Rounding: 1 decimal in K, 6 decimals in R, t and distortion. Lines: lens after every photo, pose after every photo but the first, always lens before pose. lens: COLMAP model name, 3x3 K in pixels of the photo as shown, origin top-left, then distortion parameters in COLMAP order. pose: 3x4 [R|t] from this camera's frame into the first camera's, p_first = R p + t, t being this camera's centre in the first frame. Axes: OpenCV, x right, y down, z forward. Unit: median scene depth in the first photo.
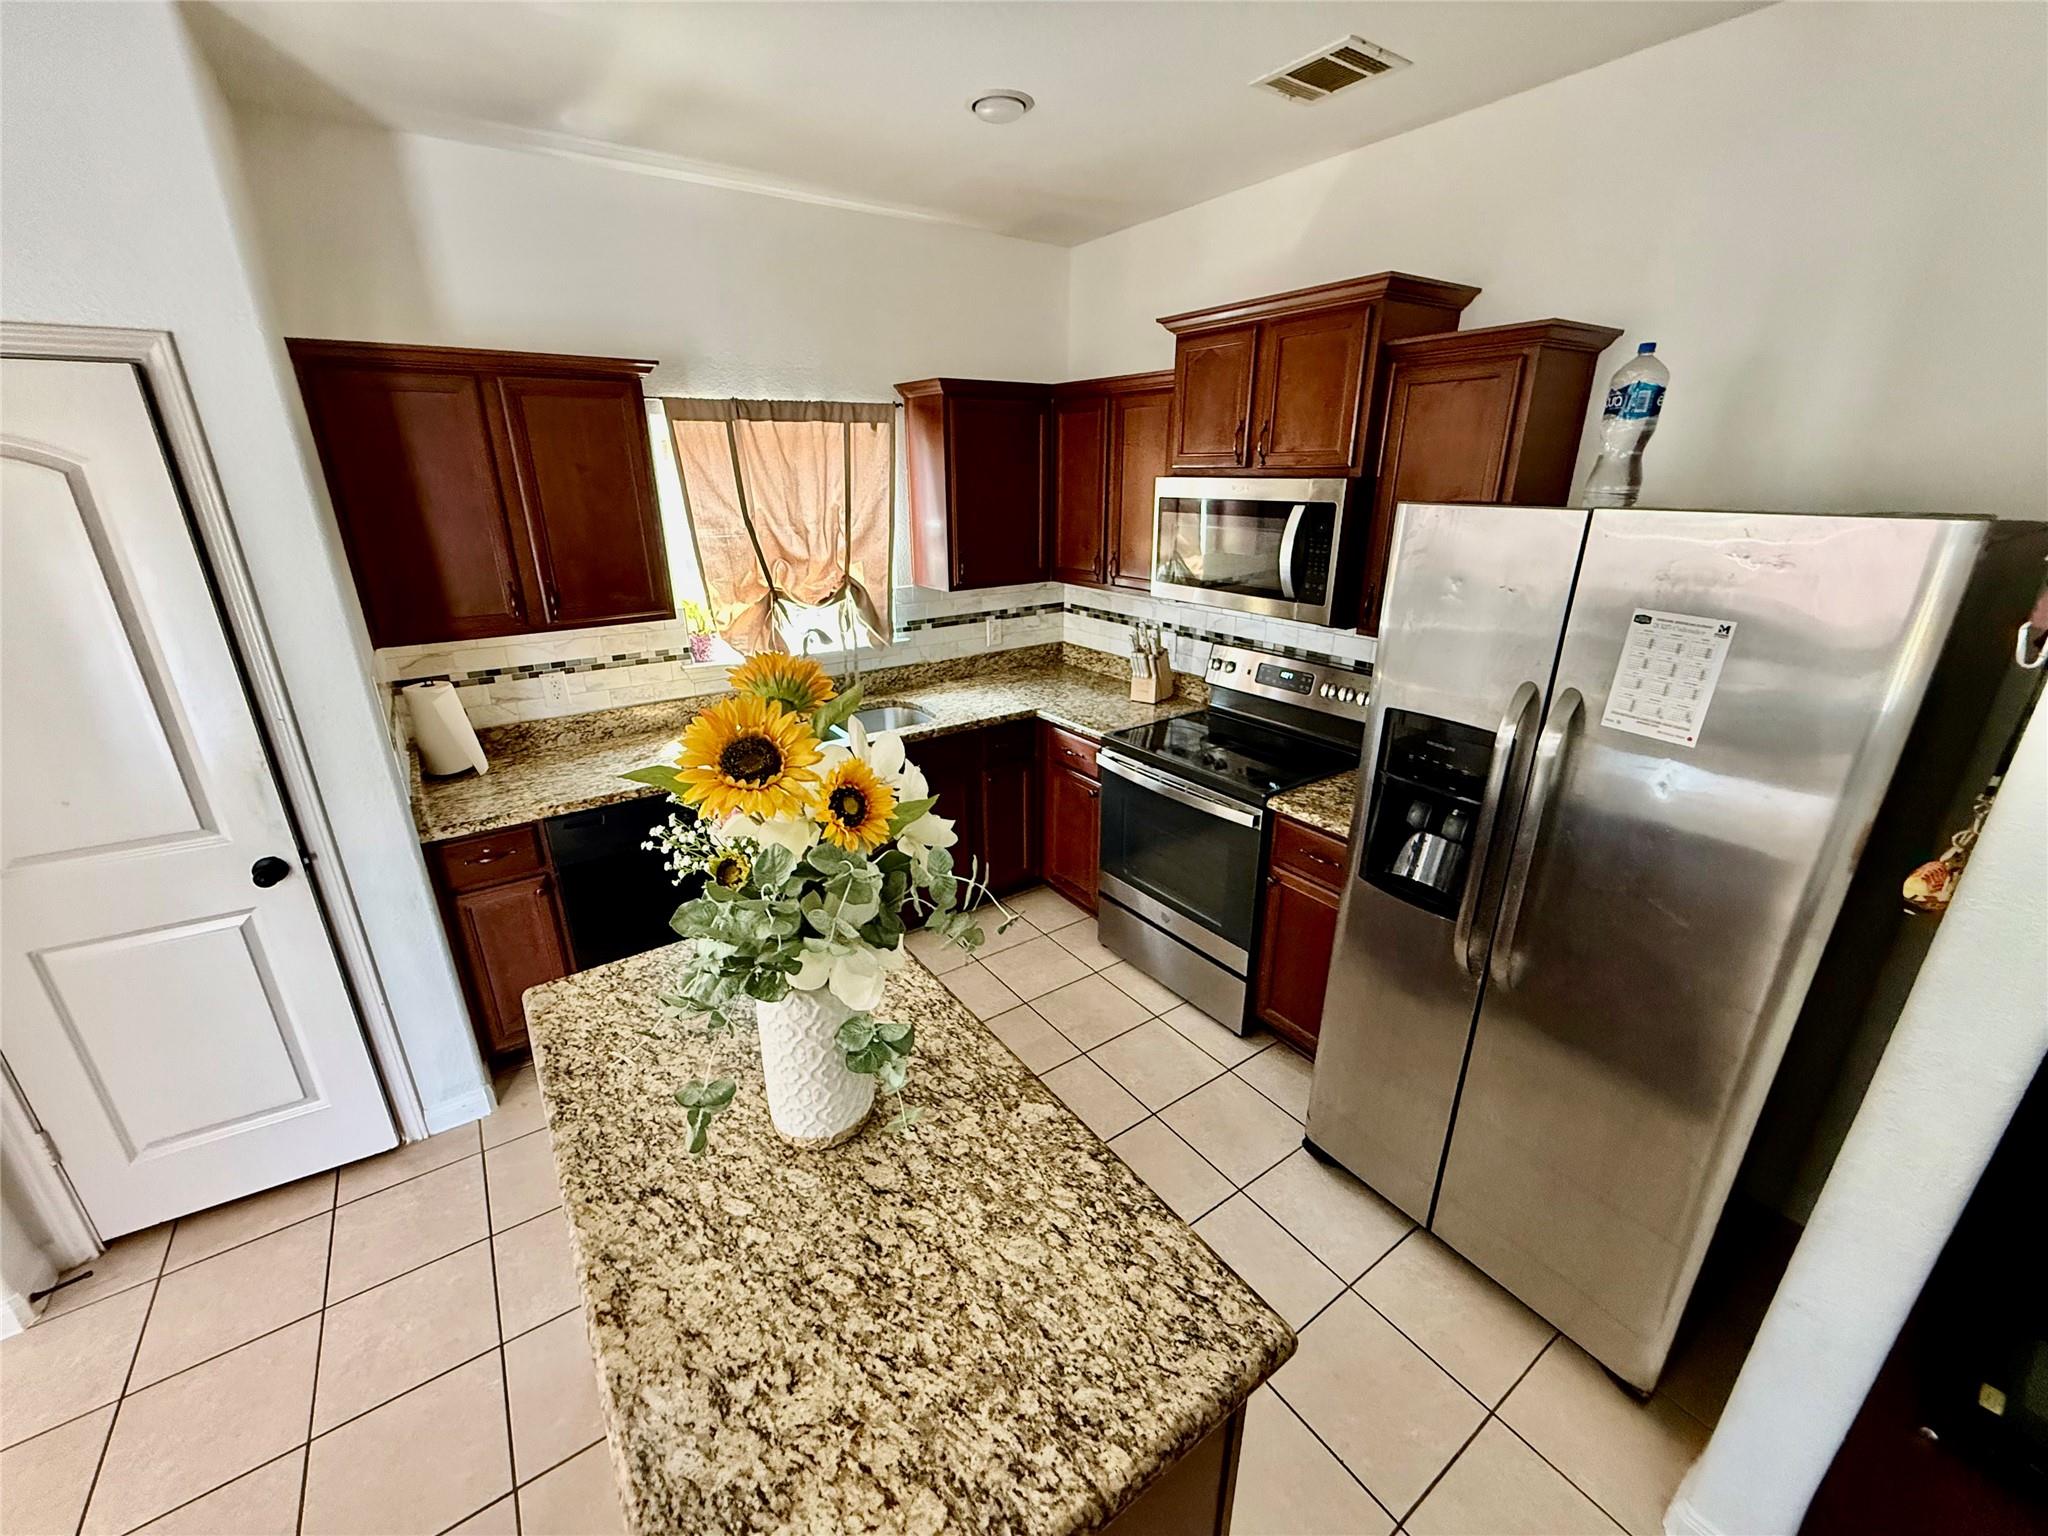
lens RADIAL K [[816.3, 0, 1016.4], [0, 816.3, 763.1], [0, 0, 1]] dist [0.001630, 0.000727]
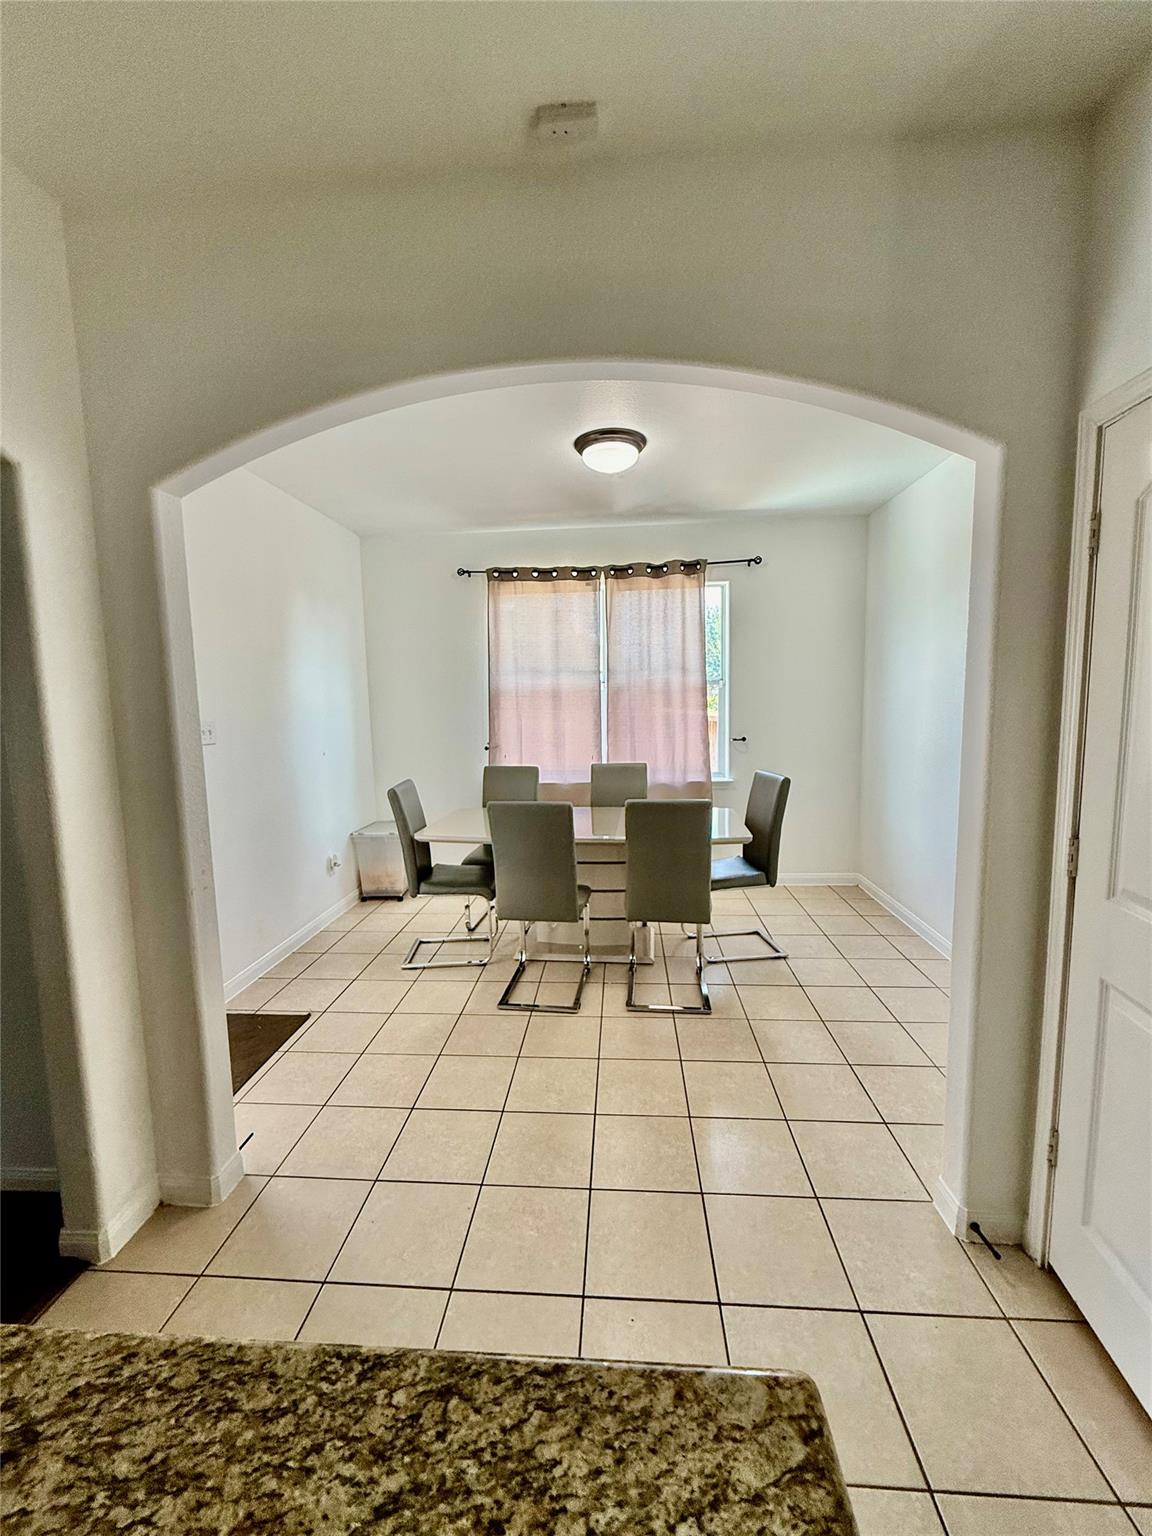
lens RADIAL K [[612.2, 0, 576.0], [0, 612.2, 768.0], [0, 0, 1]] dist [0.001630, 0.000727]
pose [[-0.627207, 0.111344, -0.770853, -0.150966], [-0.242242, 0.912752, 0.328941, -0.054372], [0.740223, 0.393047, -0.545512, 0.486534]]
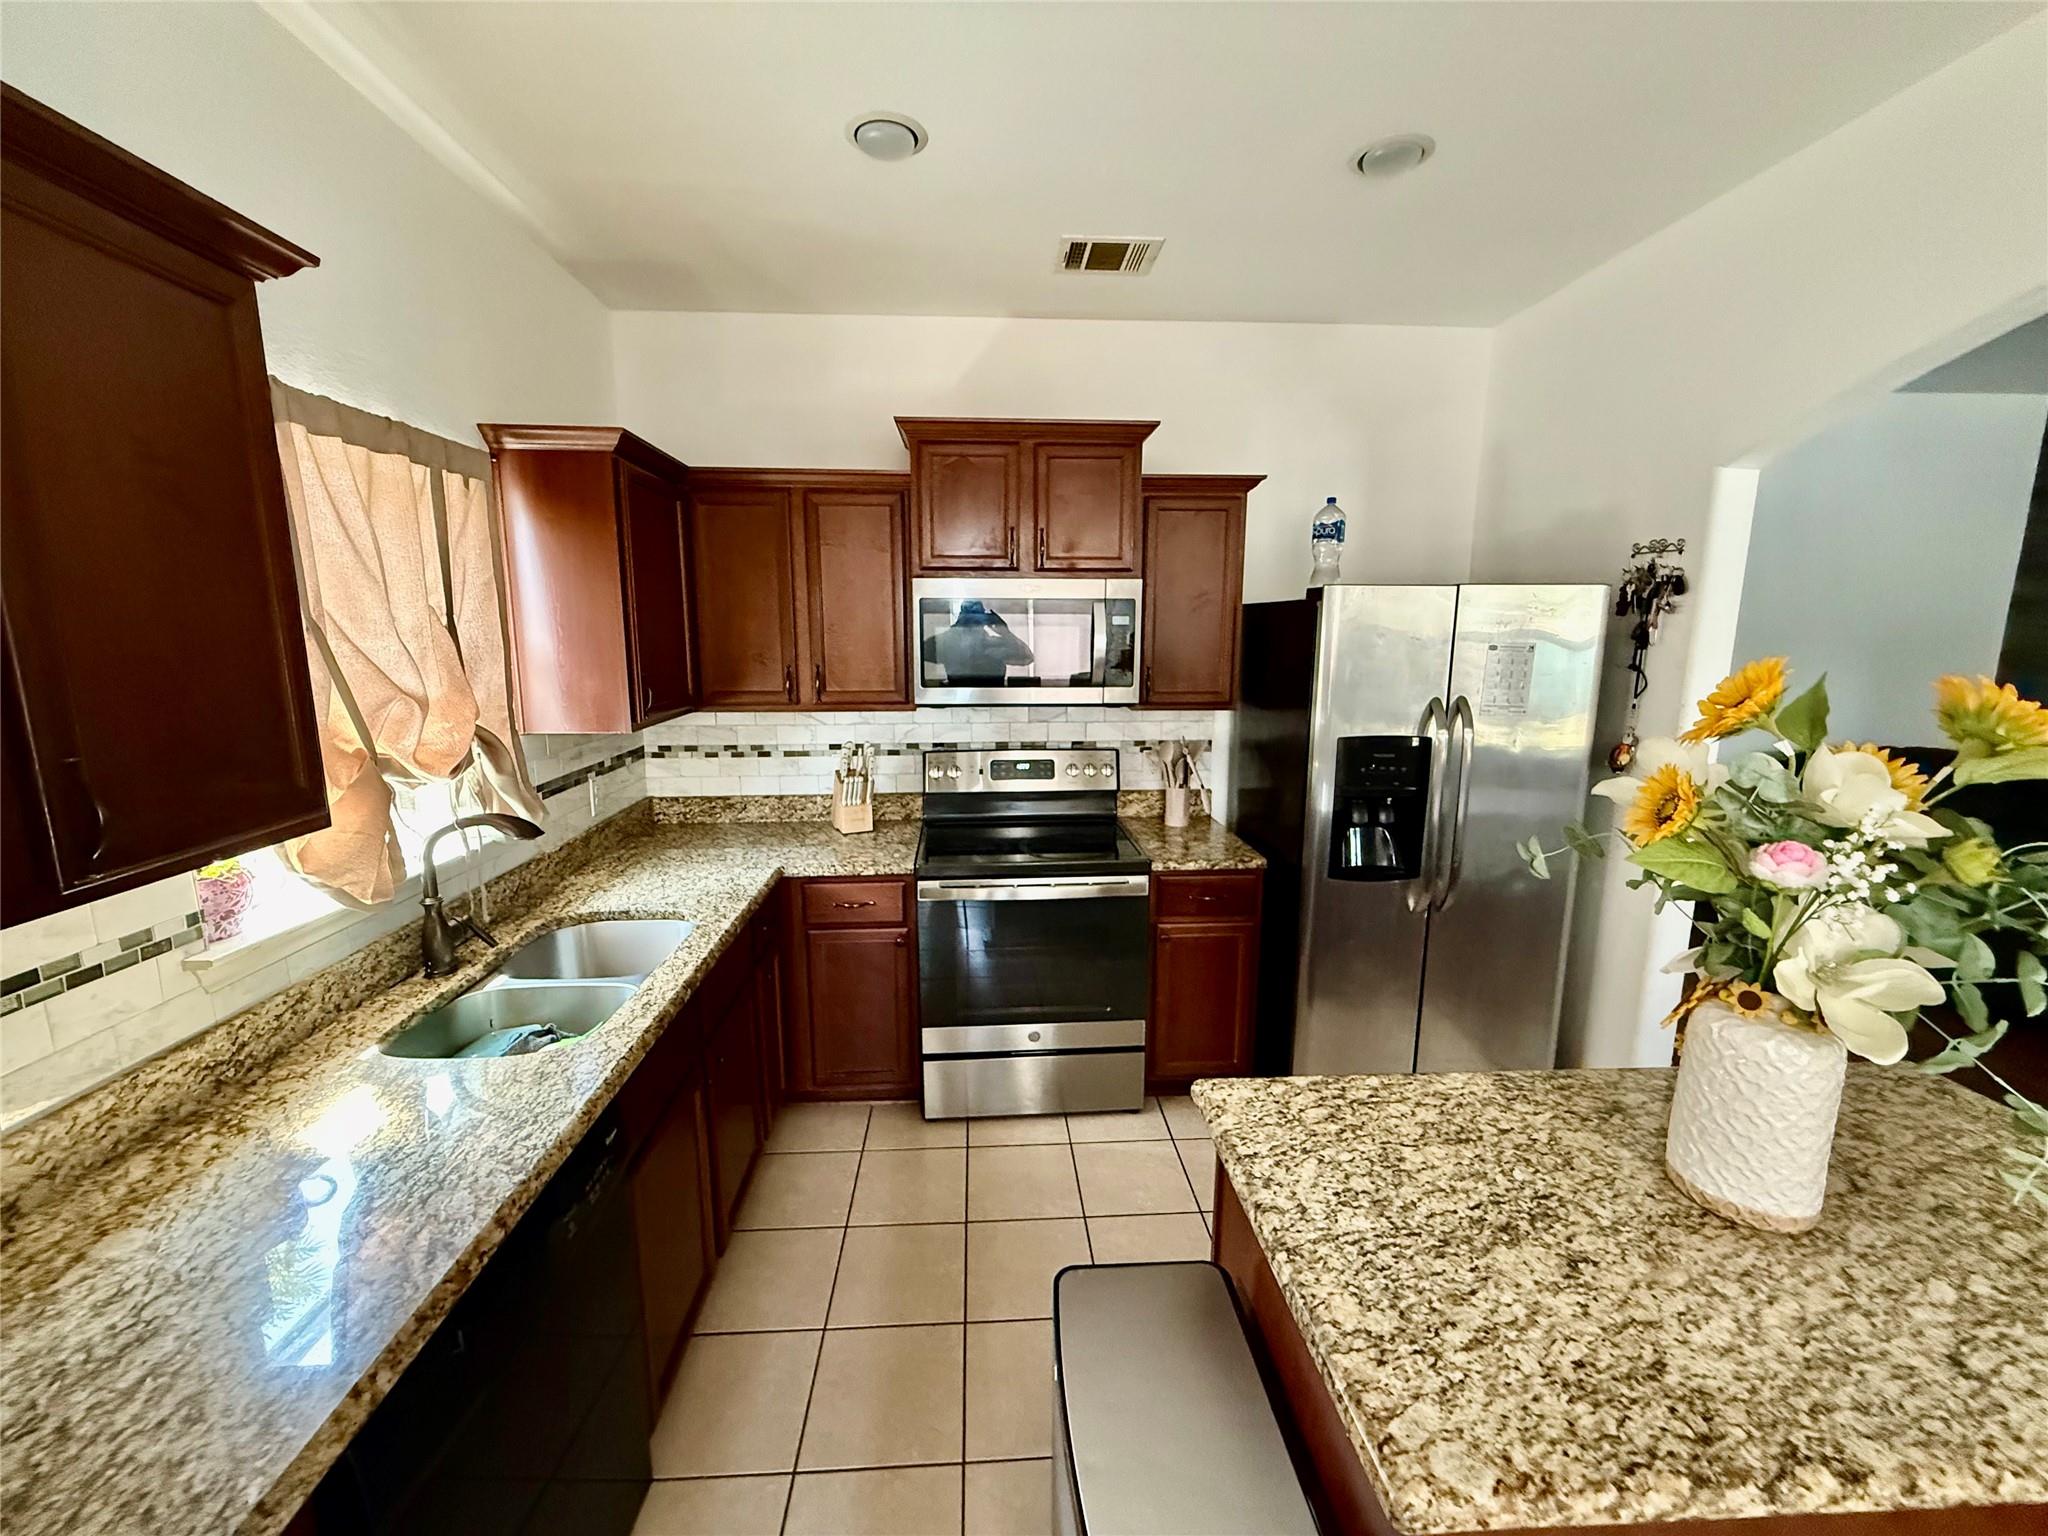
lens RADIAL K [[816.3, 0, 1016.4], [0, 816.3, 763.1], [0, 0, 1]] dist [0.001630, 0.000727]
pose [[0.521600, -0.135044, 0.842435, -0.527897], [0.287333, 0.957520, -0.024412, -0.083690], [-0.803351, 0.254792, 0.538245, 0.417577]]
